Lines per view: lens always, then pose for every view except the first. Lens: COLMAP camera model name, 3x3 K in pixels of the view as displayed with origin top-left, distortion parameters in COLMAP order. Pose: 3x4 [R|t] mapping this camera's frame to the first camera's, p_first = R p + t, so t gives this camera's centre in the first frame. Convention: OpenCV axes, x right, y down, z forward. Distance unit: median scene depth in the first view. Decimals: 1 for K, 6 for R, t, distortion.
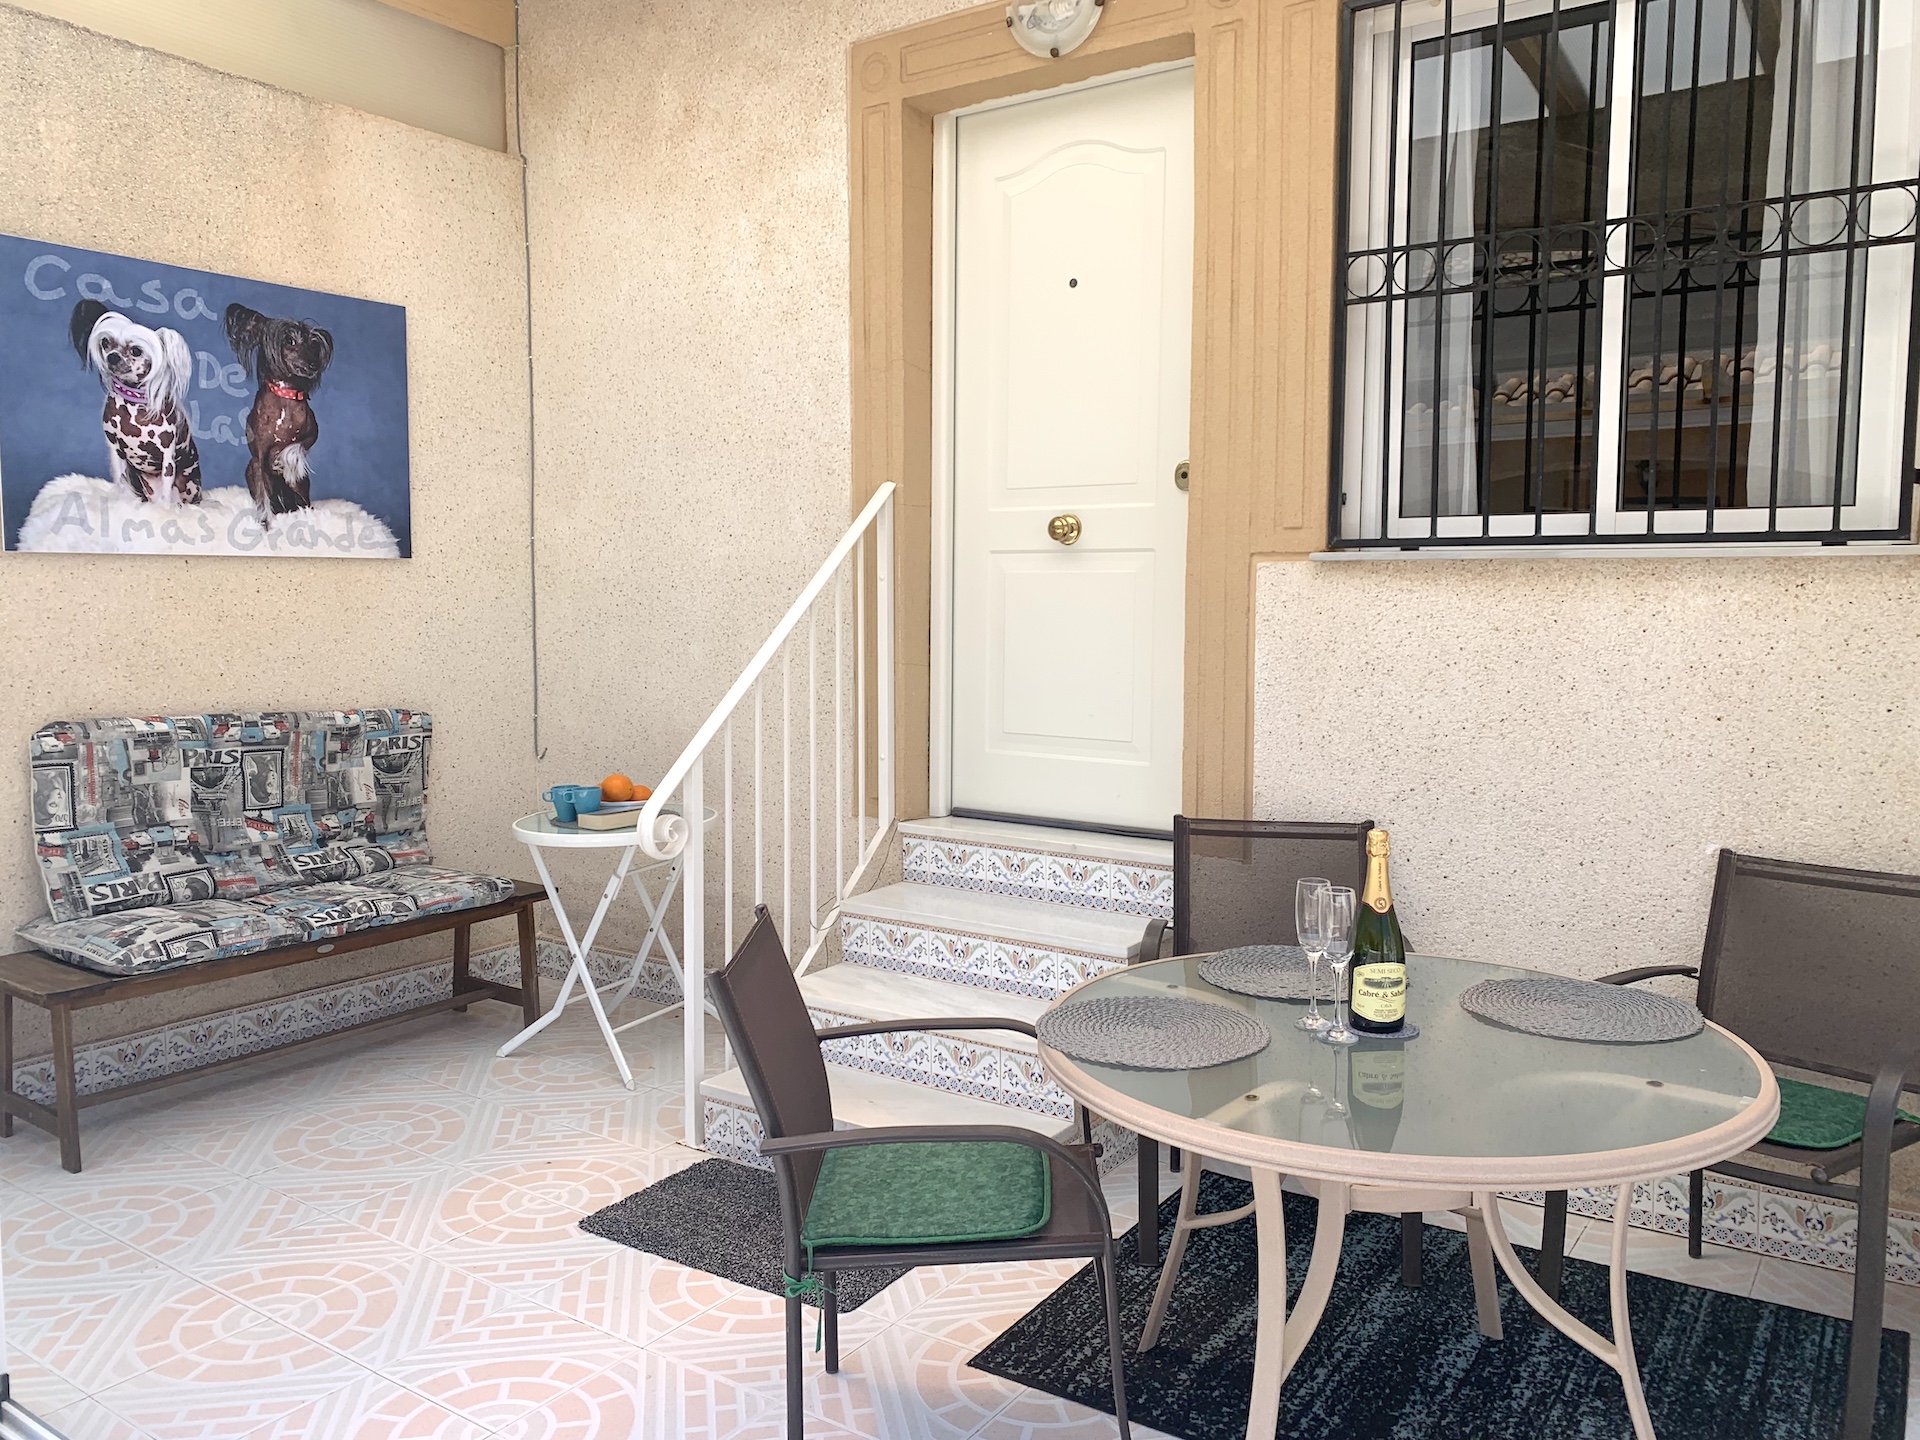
lens RADIAL K [[1439.2, 0, 1025.2], [0, 1439.2, 710.9], [0, 0, 1]] dist [0.086560, -0.155310]
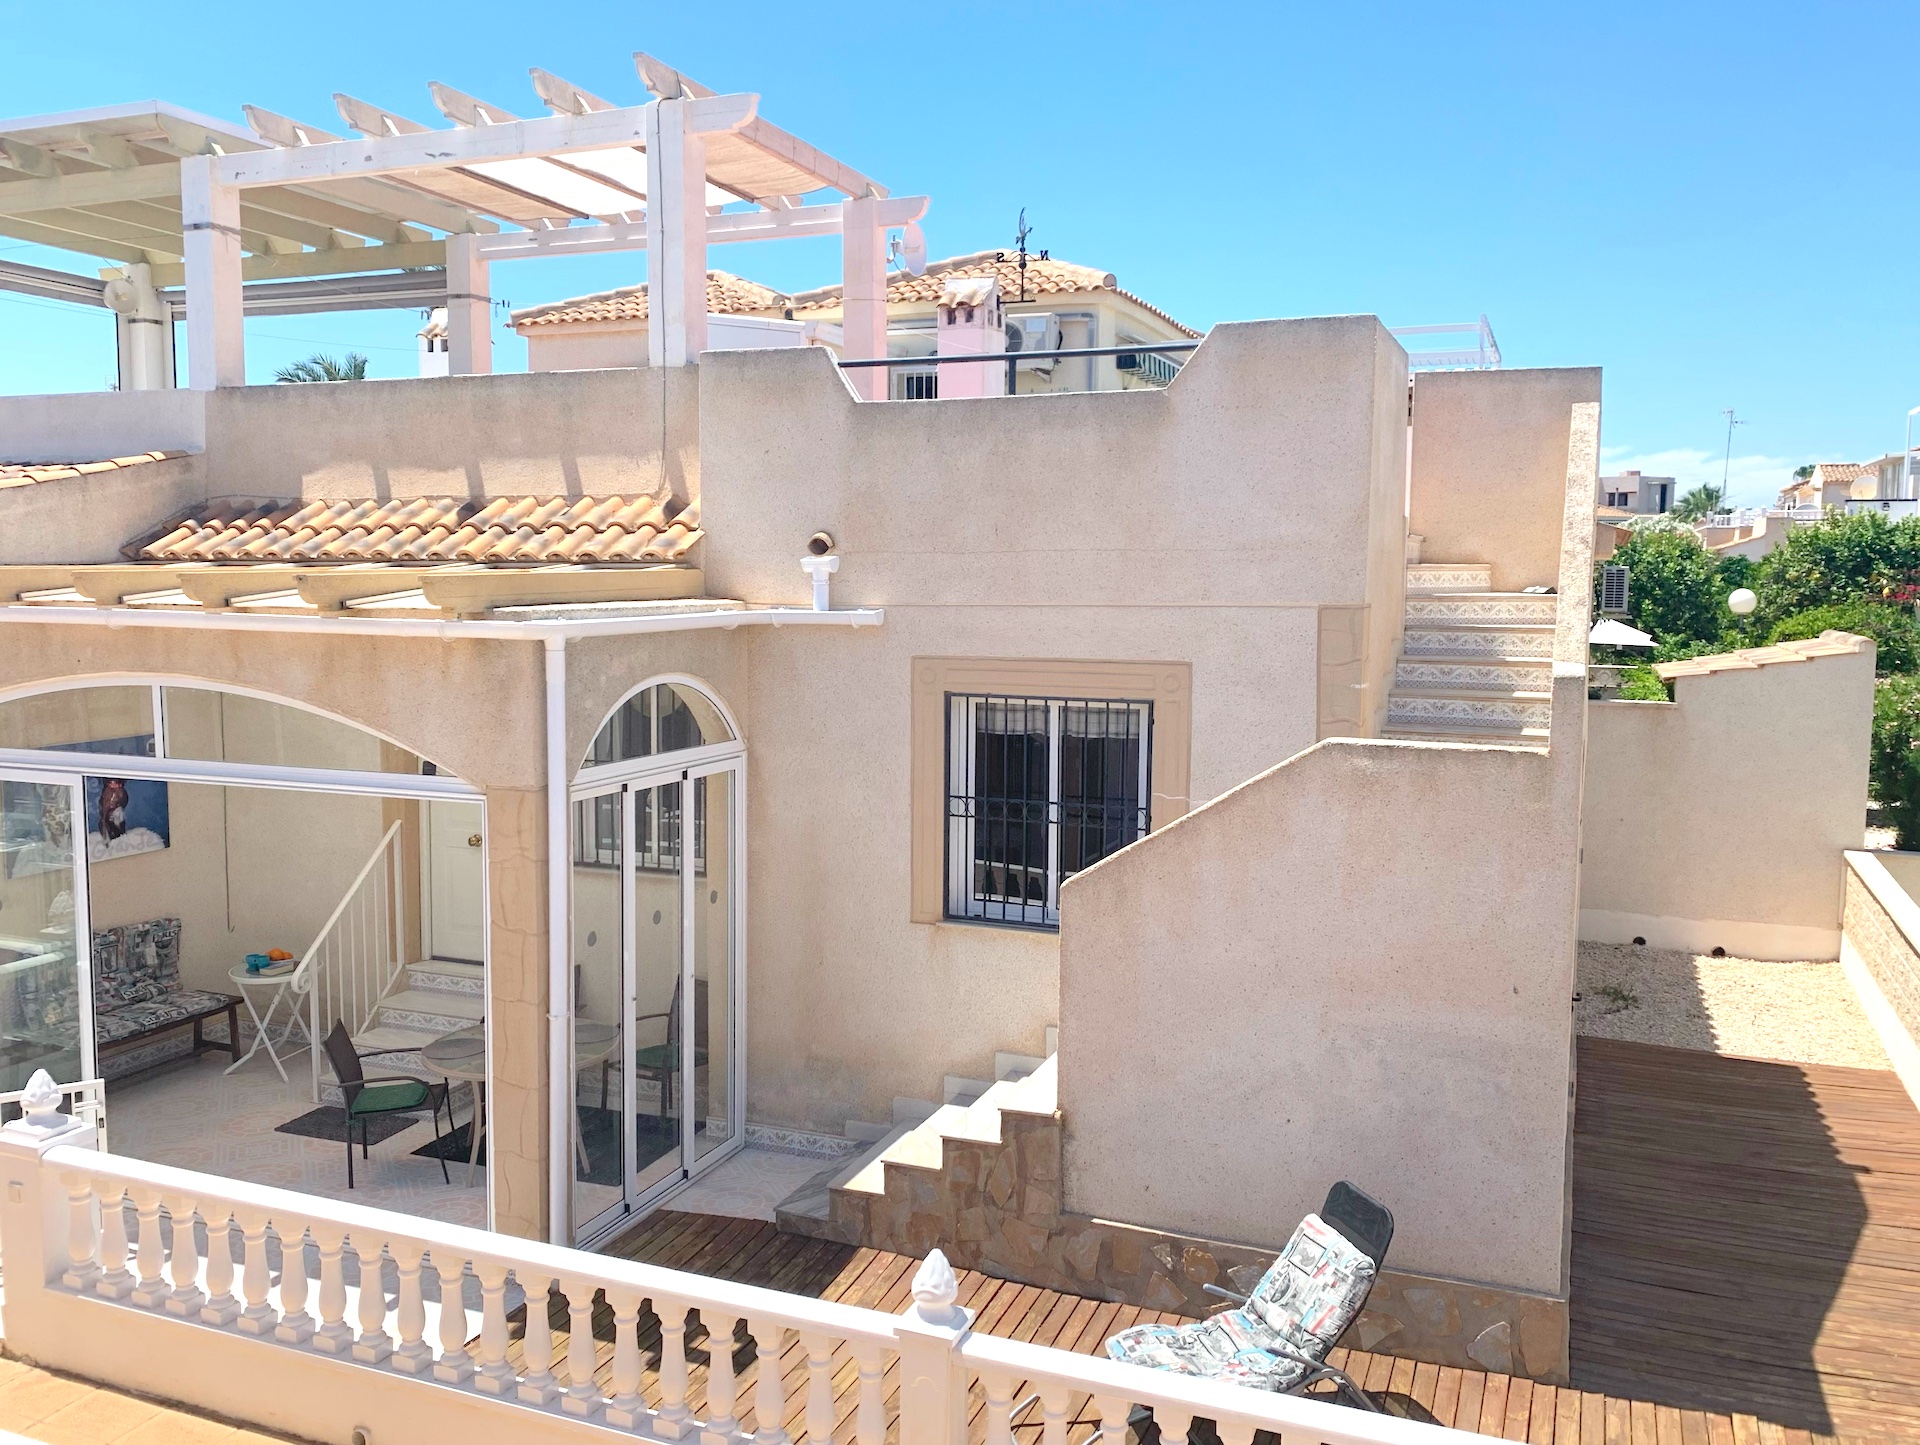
lens RADIAL K [[1479.2, 0, 960.0], [0, 1479.2, 722.5], [0, 0, 1]] dist [0.016410, -0.014850]
pose [[0.981042, -0.019844, 0.192778, 0.332690], [0.017889, 0.999769, 0.011879, -0.323778], [-0.192969, -0.008205, 0.981170, -1.507761]]
